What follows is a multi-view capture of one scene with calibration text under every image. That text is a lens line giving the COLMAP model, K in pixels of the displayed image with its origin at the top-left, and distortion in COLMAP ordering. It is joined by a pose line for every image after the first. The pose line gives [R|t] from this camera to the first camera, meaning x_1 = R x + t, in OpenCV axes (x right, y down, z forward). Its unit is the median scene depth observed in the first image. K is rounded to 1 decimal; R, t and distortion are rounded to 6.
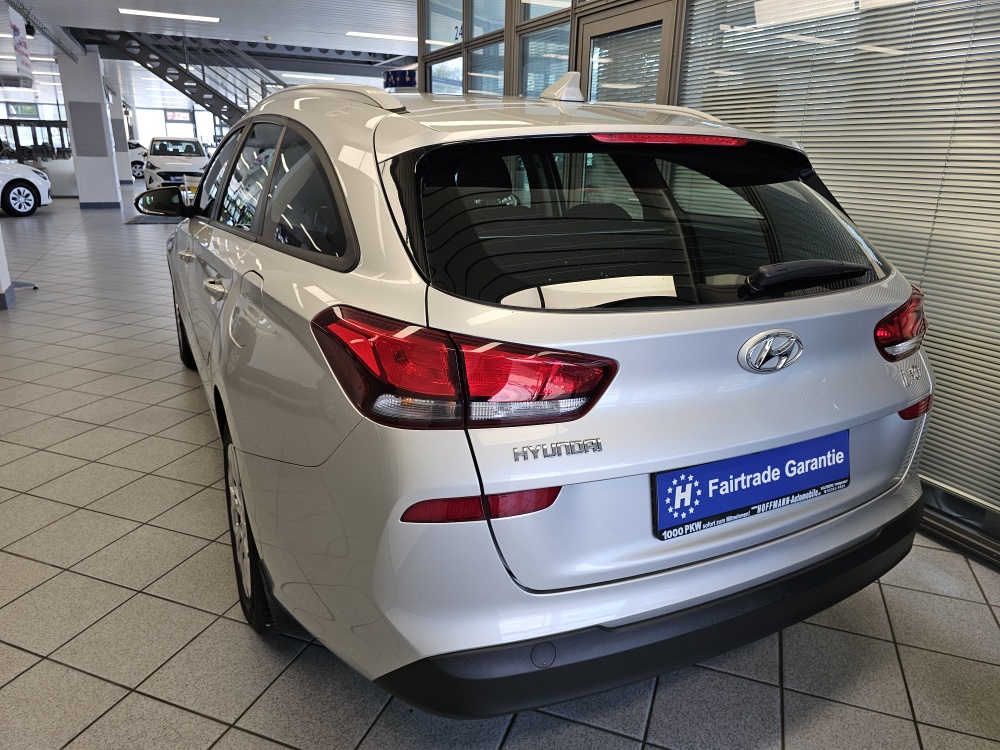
lens RADIAL K [[686.9, 0, 500.0], [0, 686.9, 375.0], [0, 0, 1]] dist [0.033813, -0.039497]
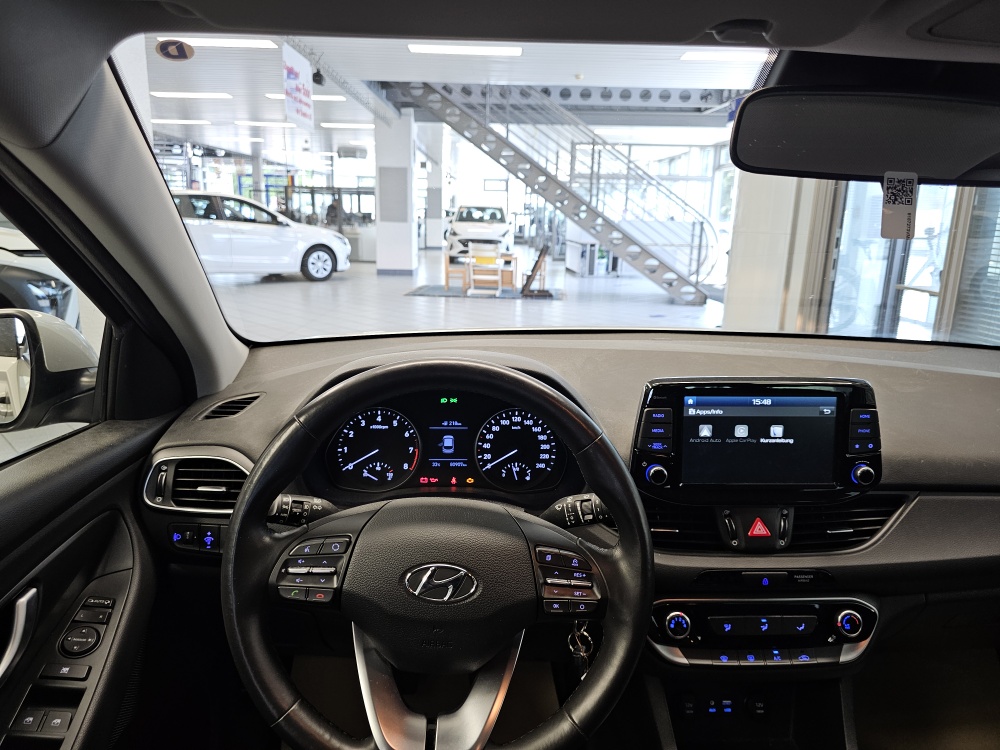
lens RADIAL K [[680.7, 0, 493.6], [0, 680.7, 373.5], [0, 0, 1]] dist [0.095091, -0.152979]
pose [[0.909630, 0.089098, -0.405752, -0.053427], [-0.126497, 0.989752, -0.066250, -0.060164], [0.395692, 0.111589, 0.911579, 0.204236]]
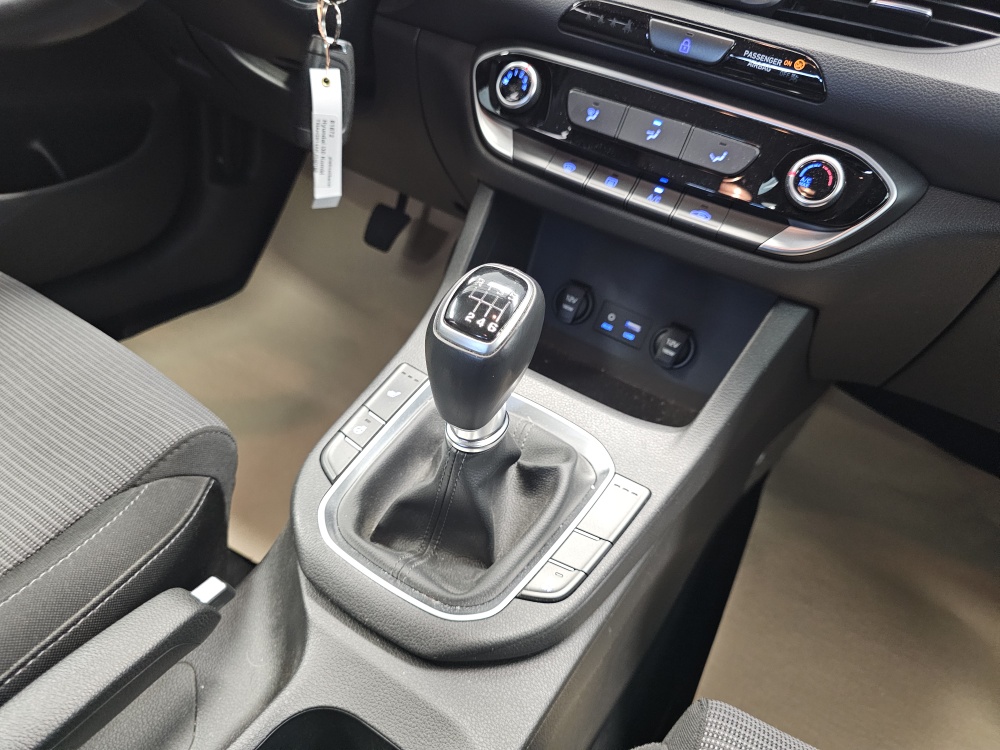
lens RADIAL K [[702.8, 0, 496.0], [0, 702.8, 370.5], [0, 0, 1]] dist [0.001438, -0.022696]
pose [[0.524206, 0.525723, -0.669943, -0.031029], [-0.424275, 0.843336, 0.329809, -0.044362], [0.738376, 0.111352, 0.665133, 0.242681]]
